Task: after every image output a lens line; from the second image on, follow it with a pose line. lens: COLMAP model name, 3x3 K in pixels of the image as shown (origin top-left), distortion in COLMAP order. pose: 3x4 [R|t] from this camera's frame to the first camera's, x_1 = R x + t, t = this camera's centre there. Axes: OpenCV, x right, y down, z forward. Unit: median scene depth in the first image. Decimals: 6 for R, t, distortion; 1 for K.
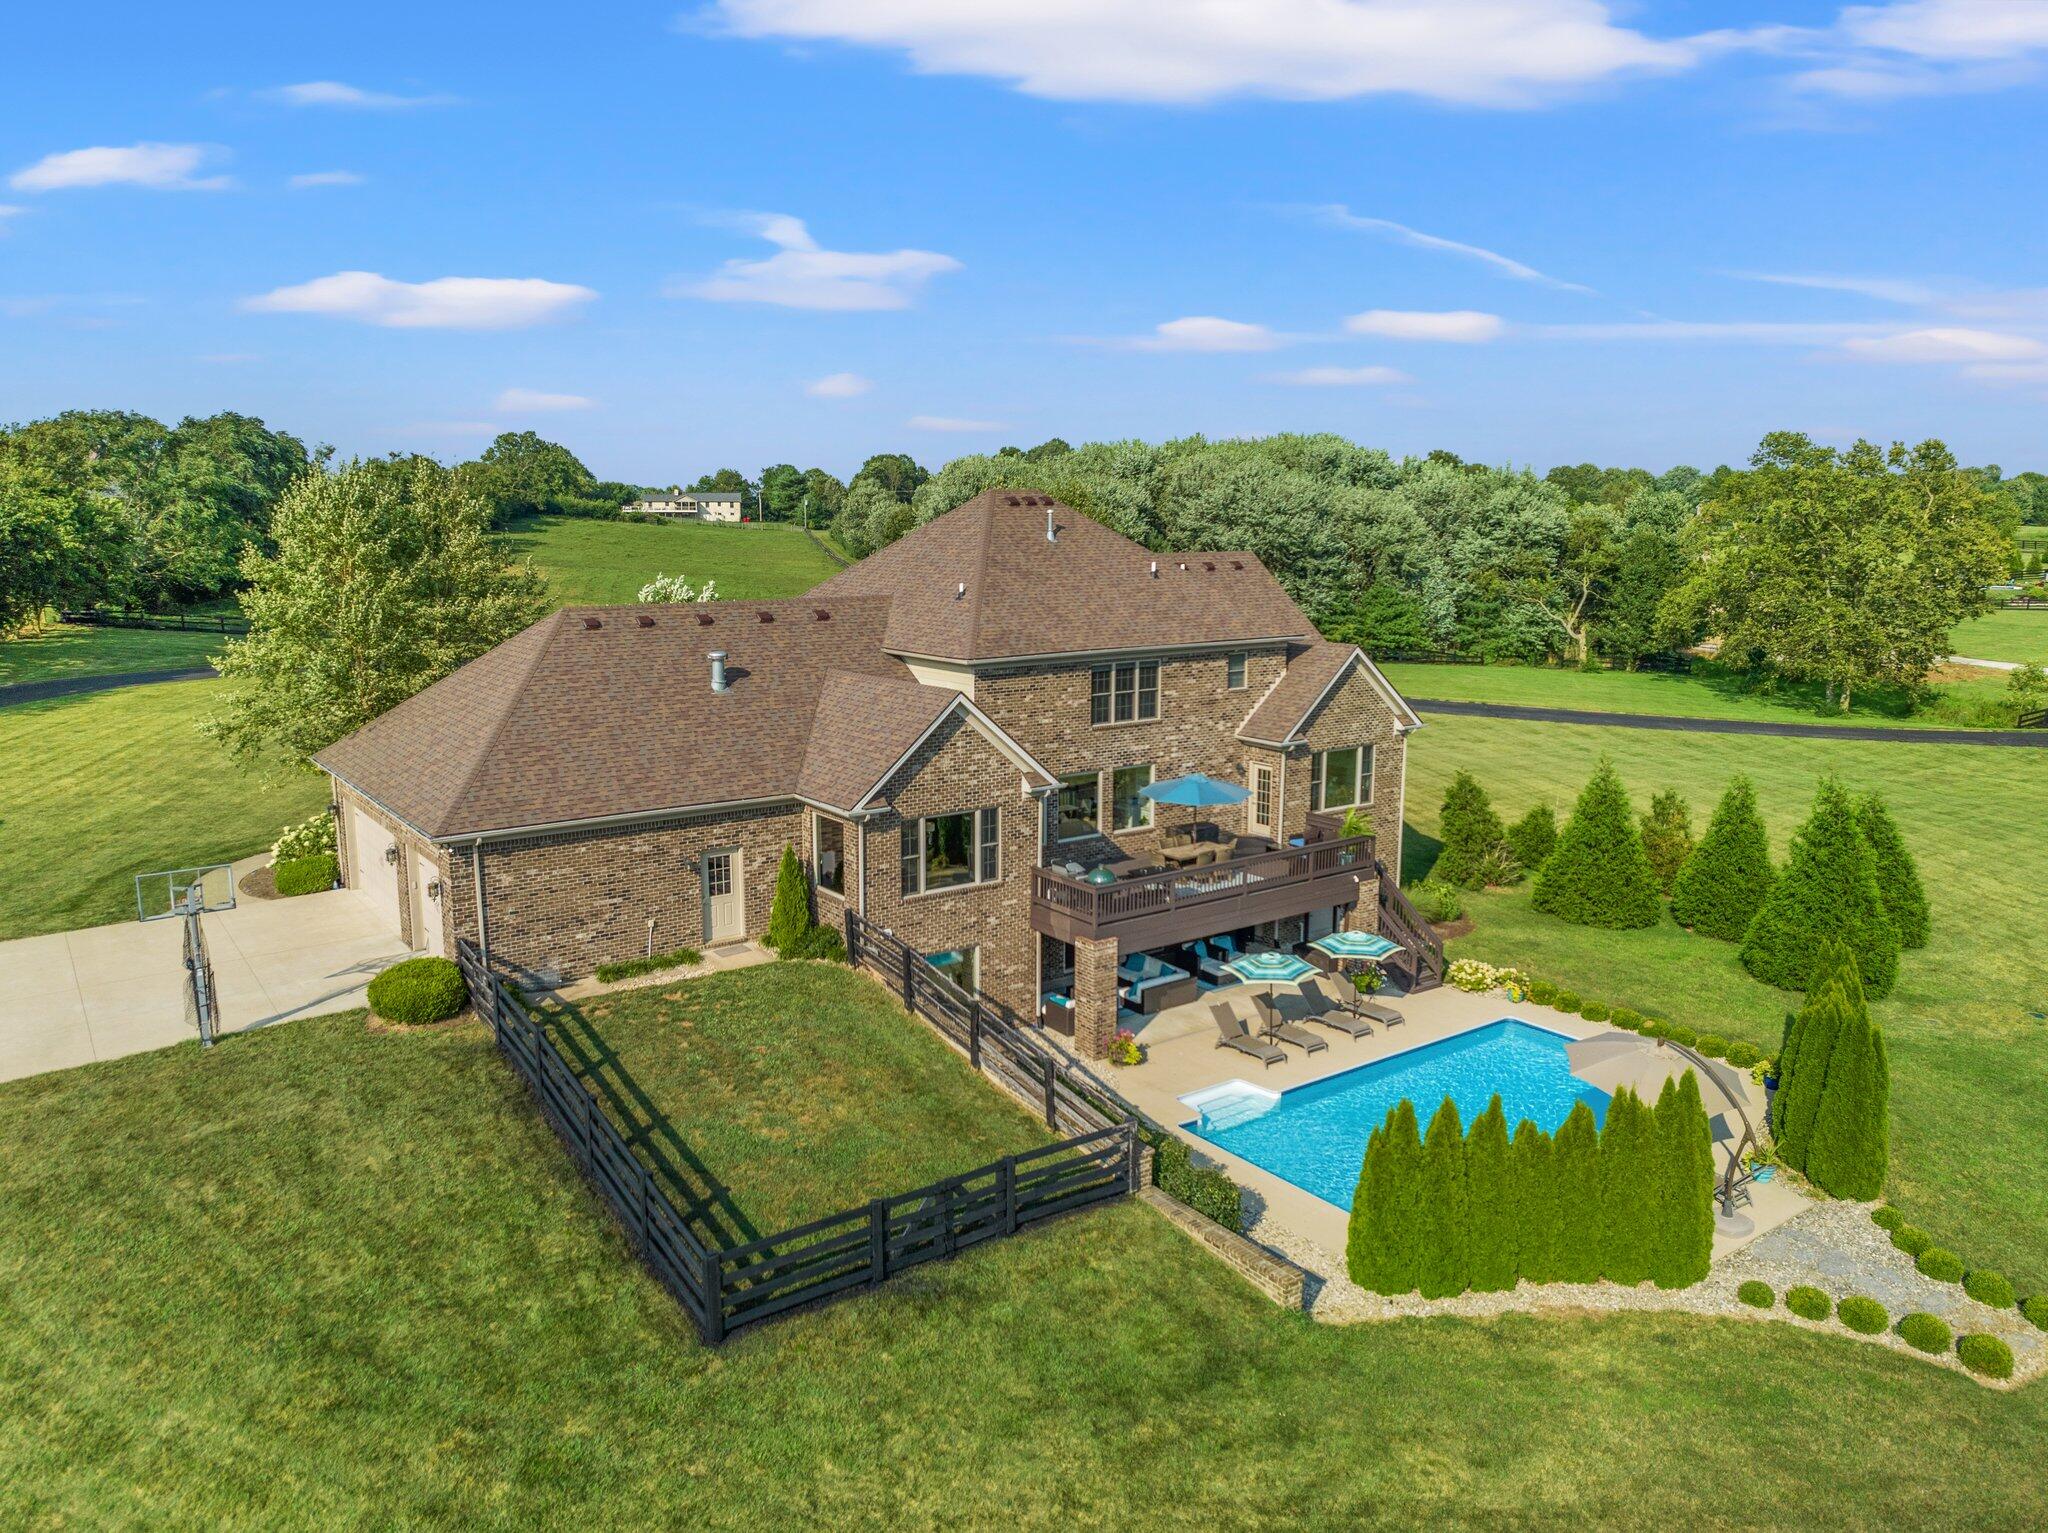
lens RADIAL K [[1432.1, 0, 1024.0], [0, 1432.1, 766.5], [0, 0, 1]] dist [-0.005319, -0.000754]
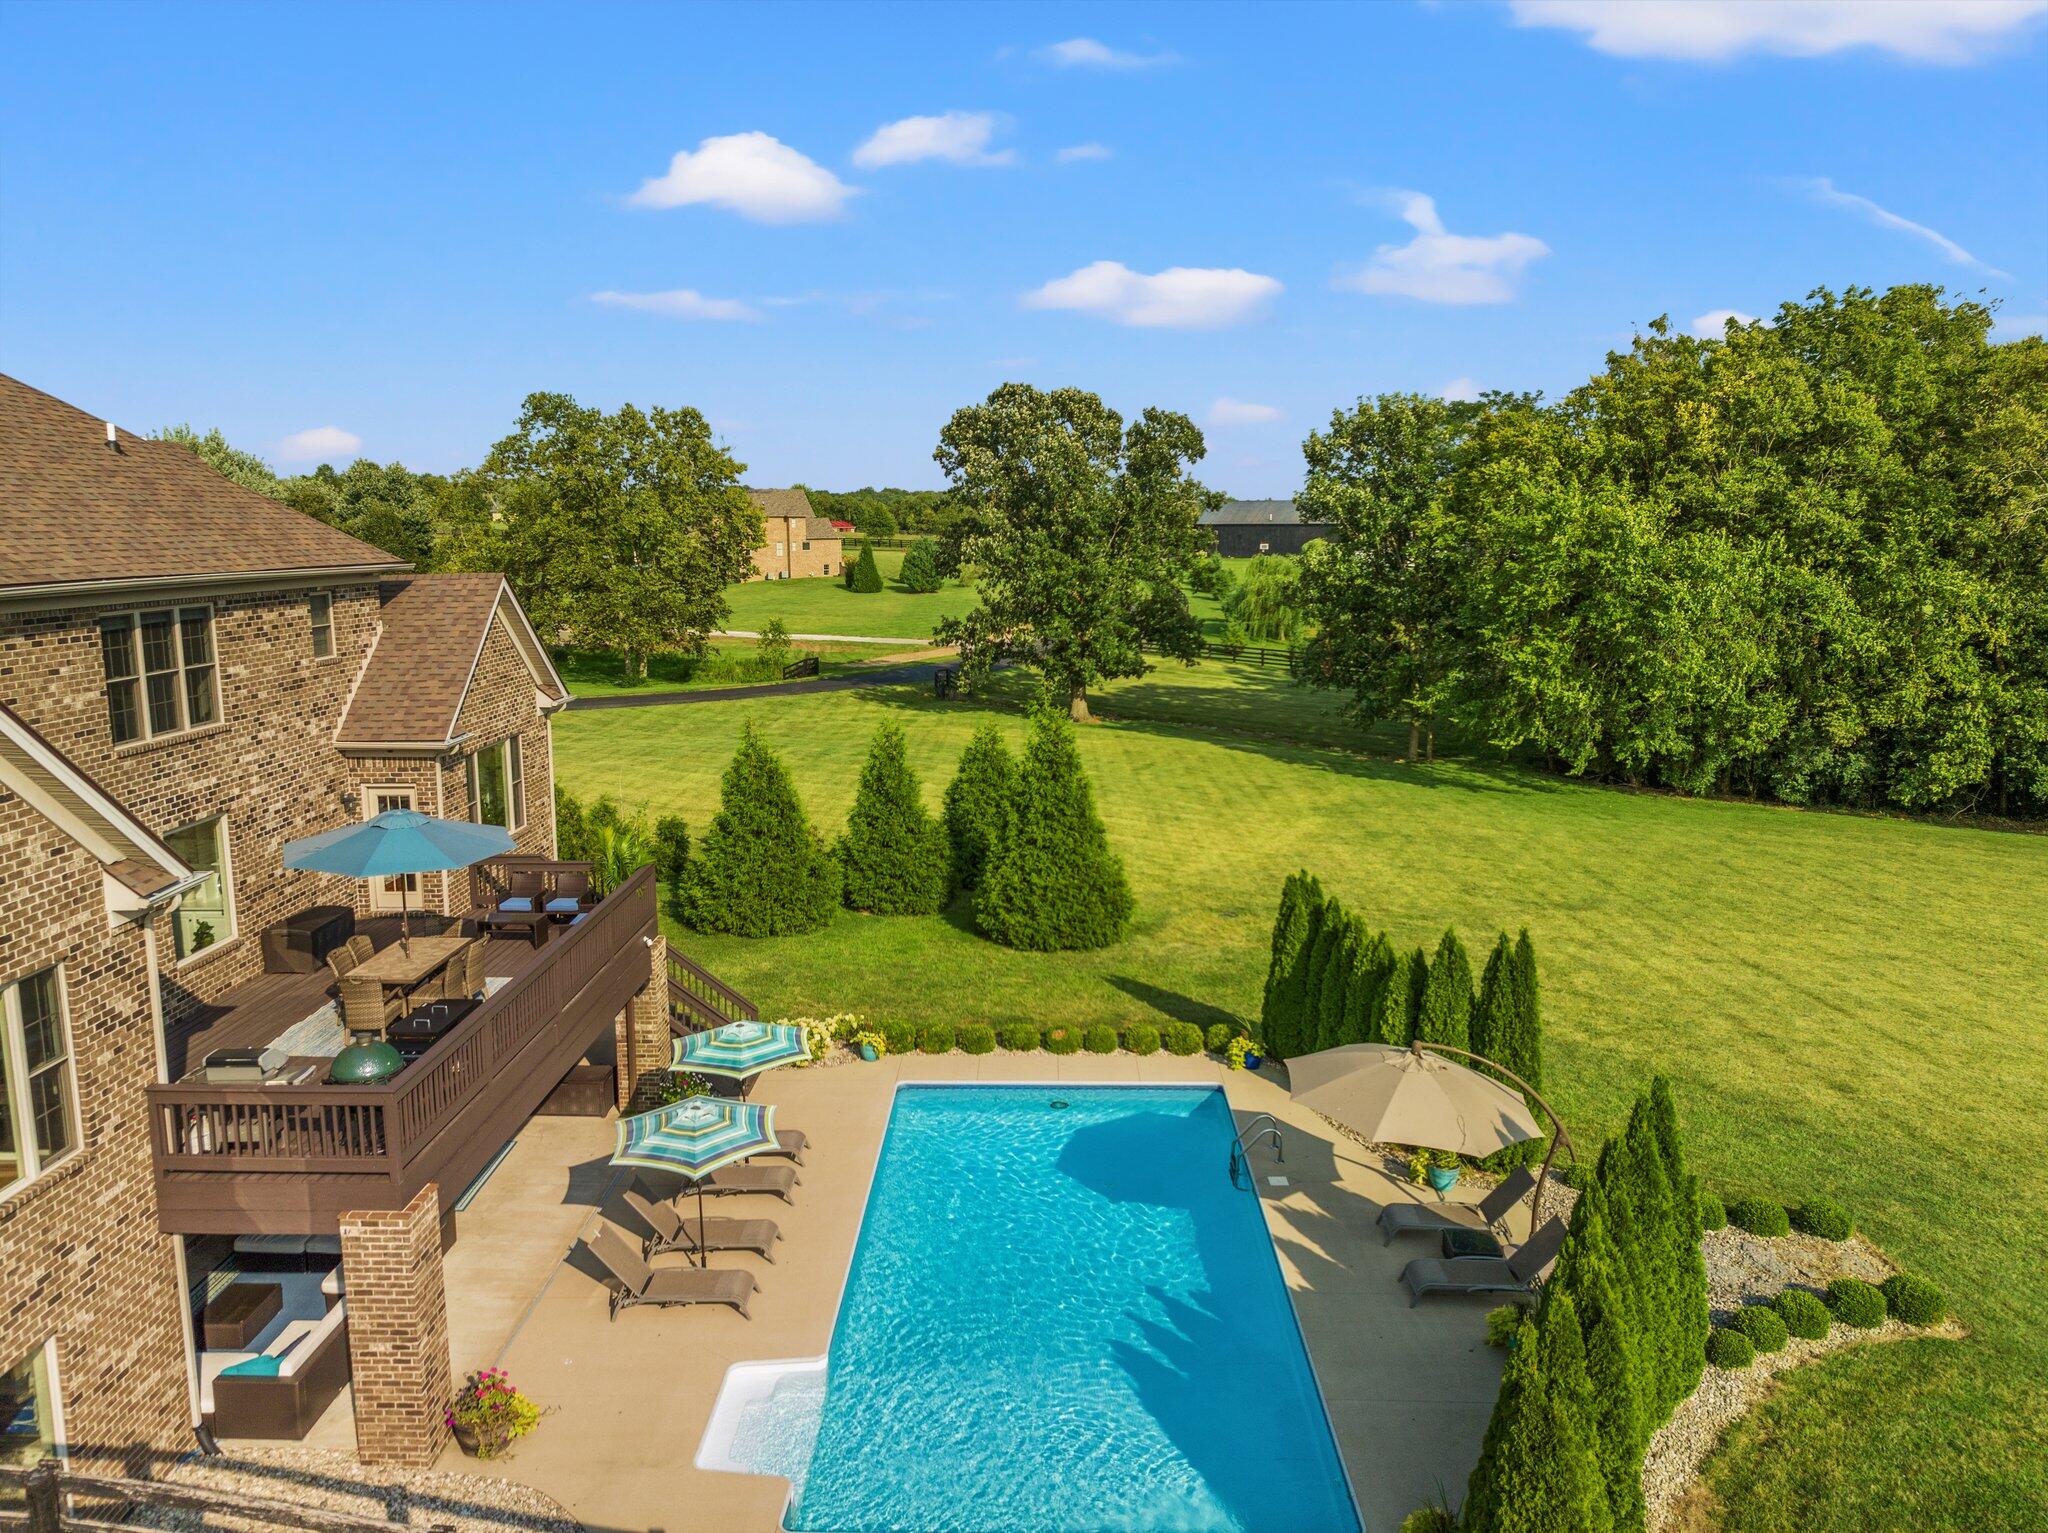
lens RADIAL K [[1416.3, 0, 1024.0], [0, 1416.3, 766.5], [0, 0, 1]] dist [-0.003405, -0.001392]
pose [[0.600052, -0.135965, 0.788321, -0.149701], [0.141297, 0.987970, 0.062847, -0.011045], [-0.787383, 0.073675, 0.612045, 0.544561]]
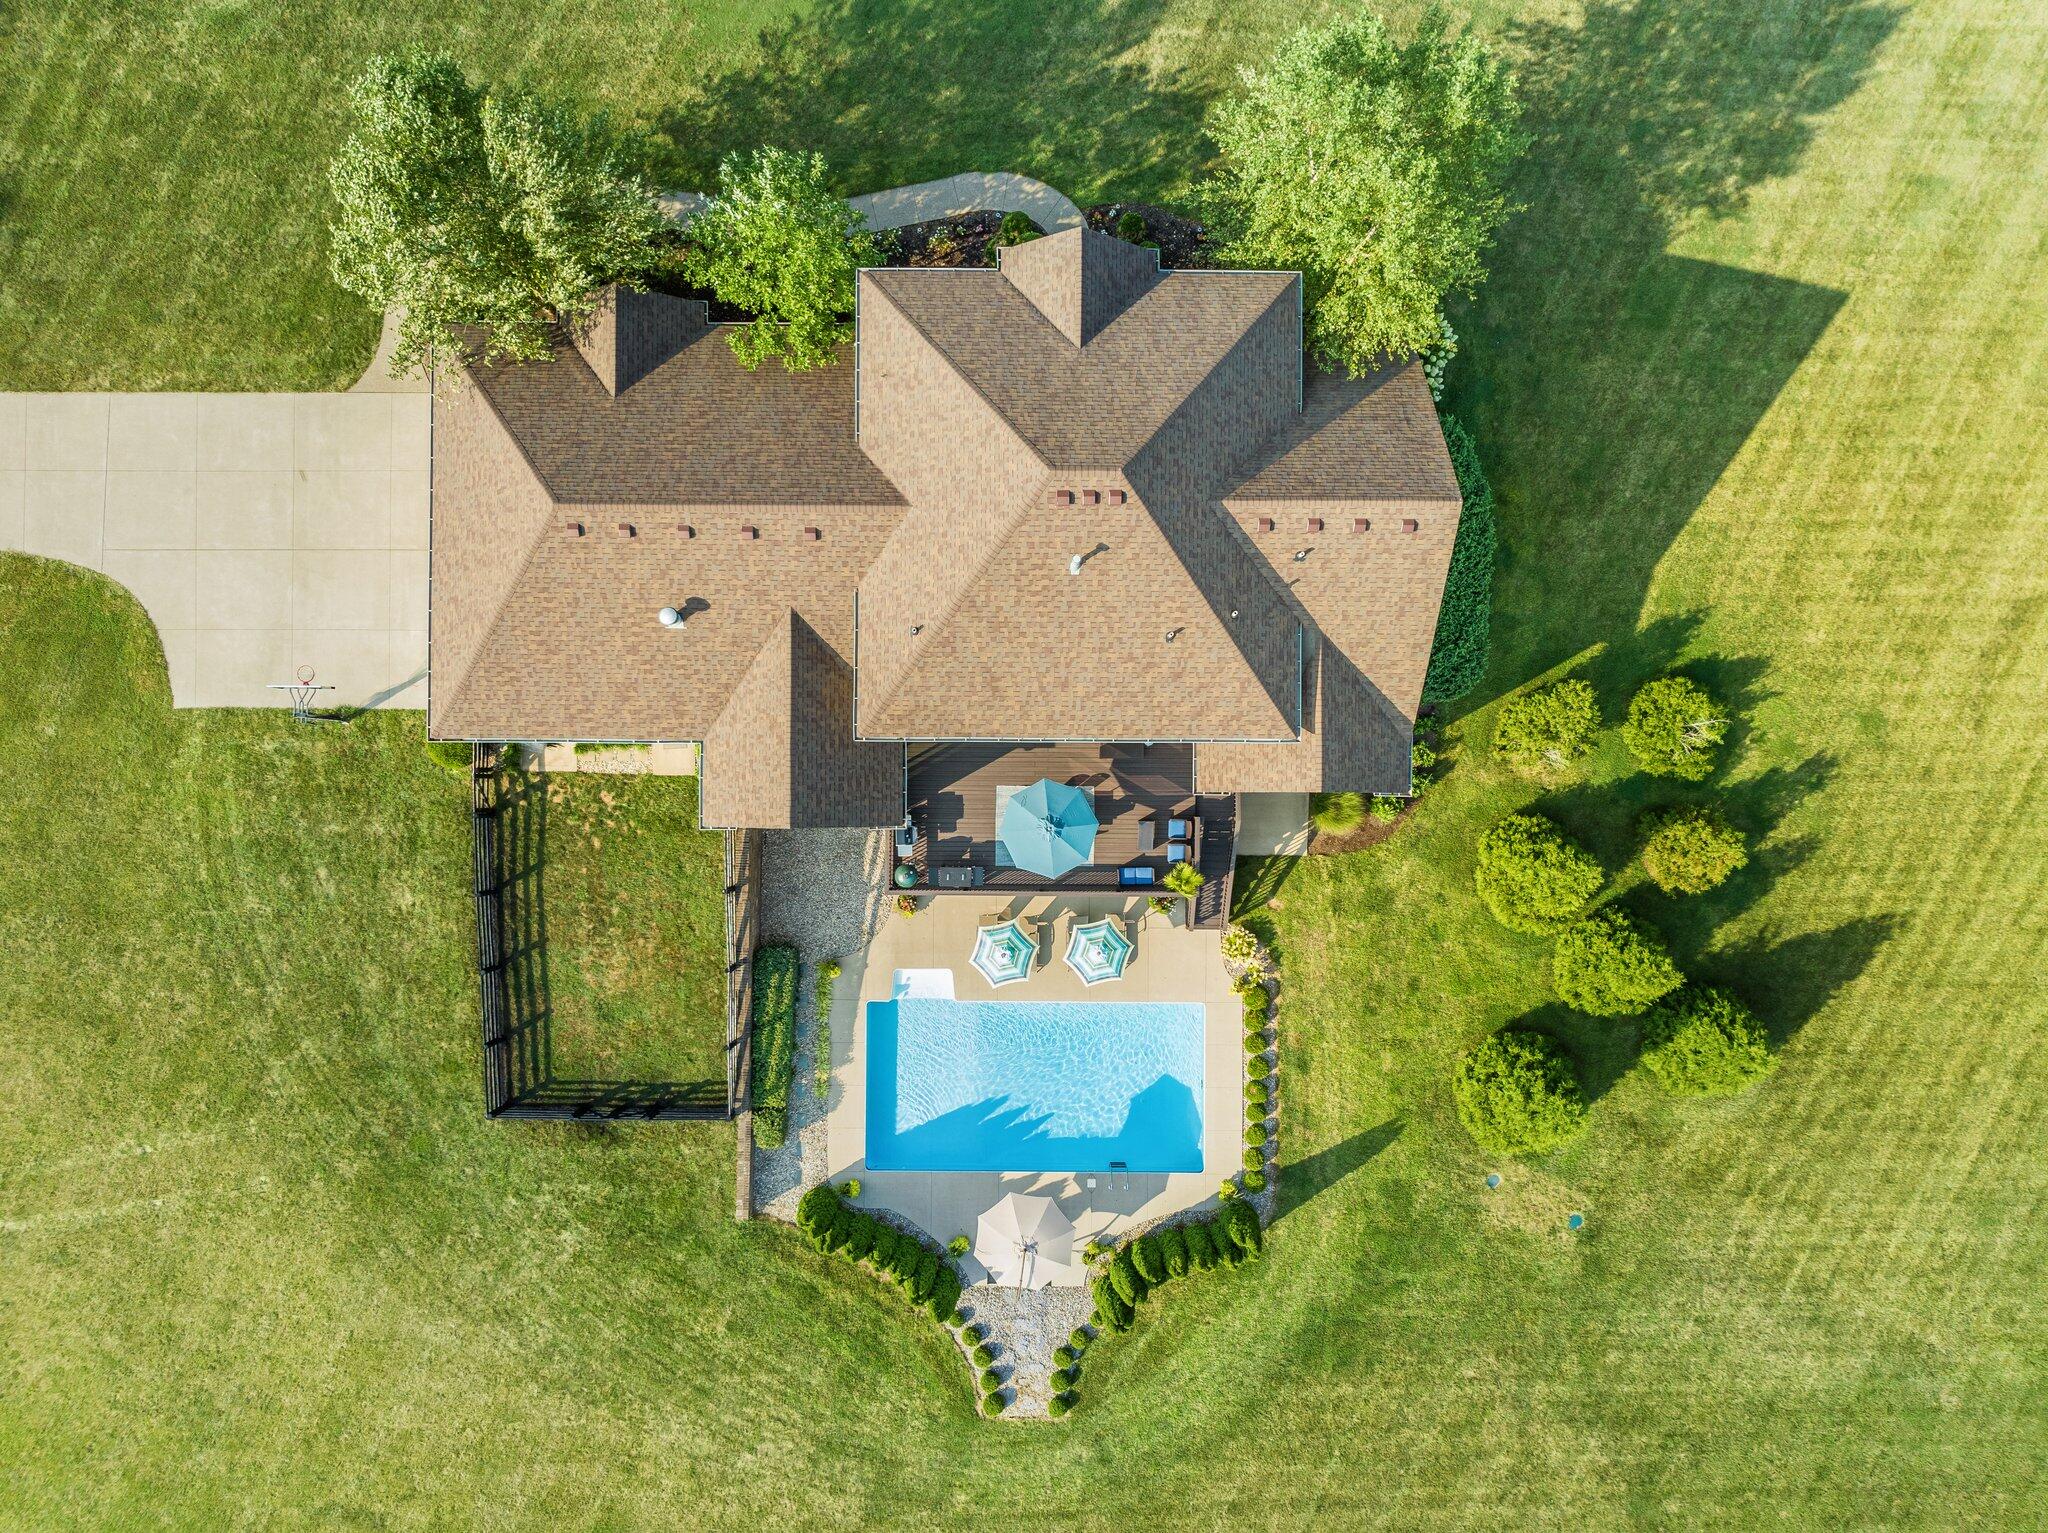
lens RADIAL K [[1409.7, 0, 1024.0], [0, 1409.7, 766.5], [0, 0, 1]] dist [0.003351, -0.000735]
pose [[0.804070, 0.594499, -0.006539, 0.086344], [-0.106074, 0.154272, 0.982318, -1.170978], [0.584996, -0.789159, 0.187106, 0.865446]]
